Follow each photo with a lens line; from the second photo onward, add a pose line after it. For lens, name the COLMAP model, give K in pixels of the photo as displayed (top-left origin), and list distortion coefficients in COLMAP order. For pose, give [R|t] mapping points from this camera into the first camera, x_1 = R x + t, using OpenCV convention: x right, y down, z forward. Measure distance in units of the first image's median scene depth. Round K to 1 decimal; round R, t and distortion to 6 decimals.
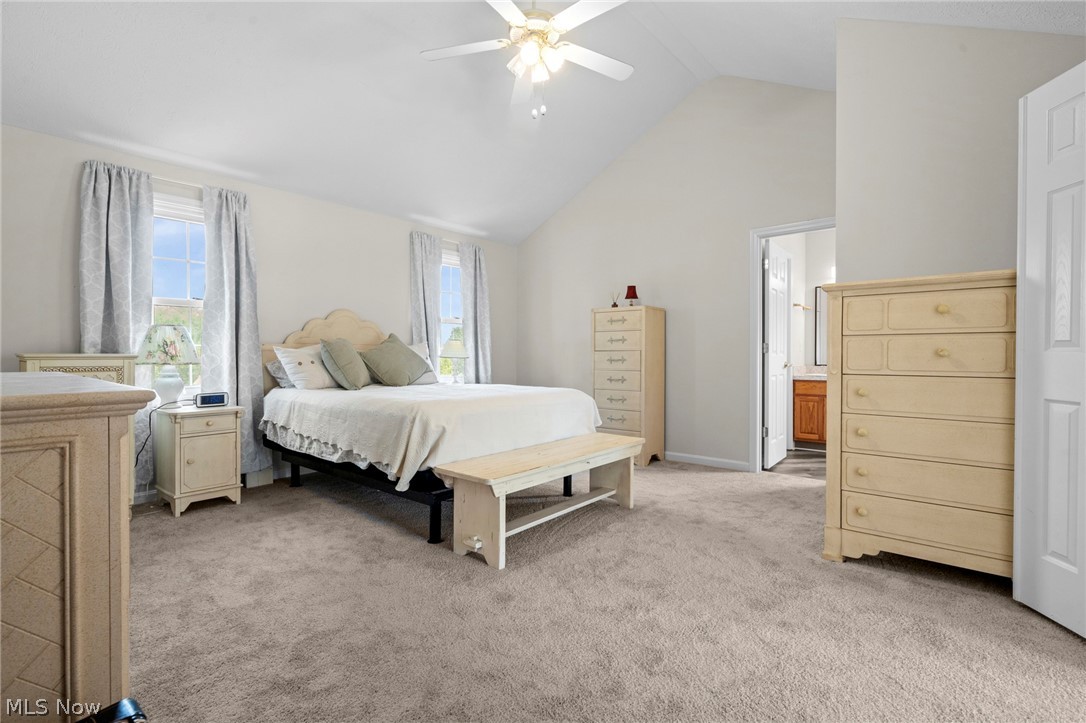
lens RADIAL K [[506.5, 0, 544.5], [0, 506.5, 360.2], [0, 0, 1]] dist [-0.001574, 0.000031]
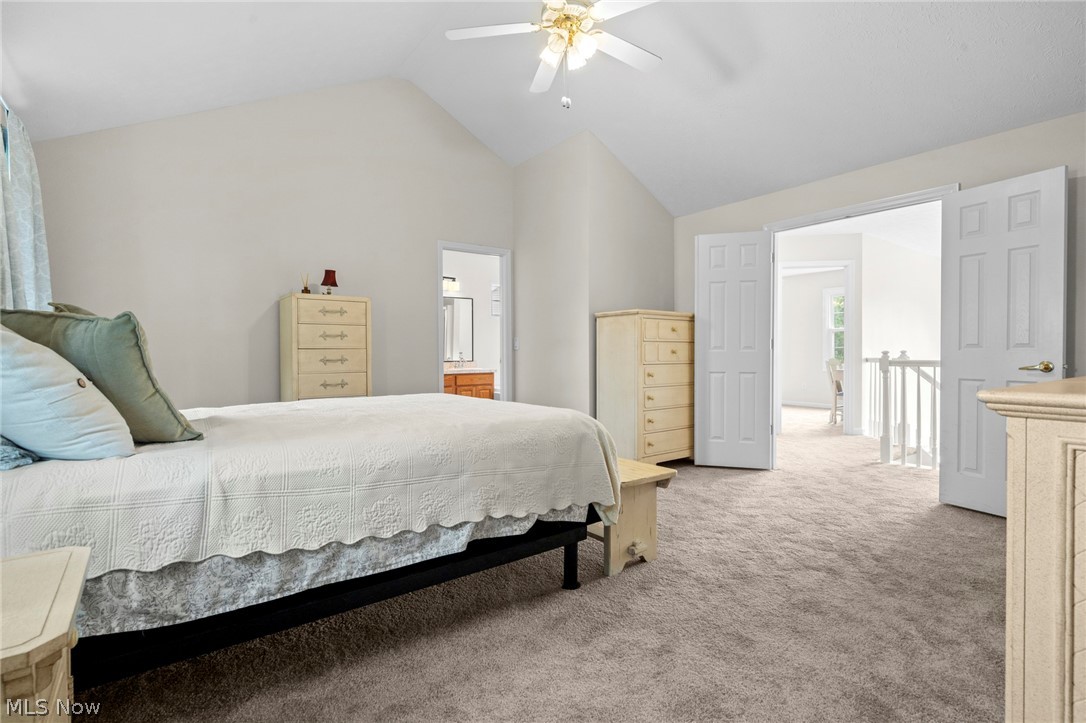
lens RADIAL K [[506.5, 0, 543.3], [0, 506.5, 356.3], [0, 0, 1]] dist [-0.001574, 0.000031]
pose [[0.224556, -0.009304, 0.974417, -0.984023], [0.013231, 0.999891, 0.006499, -0.012555], [-0.974371, 0.011434, 0.224655, 0.840458]]
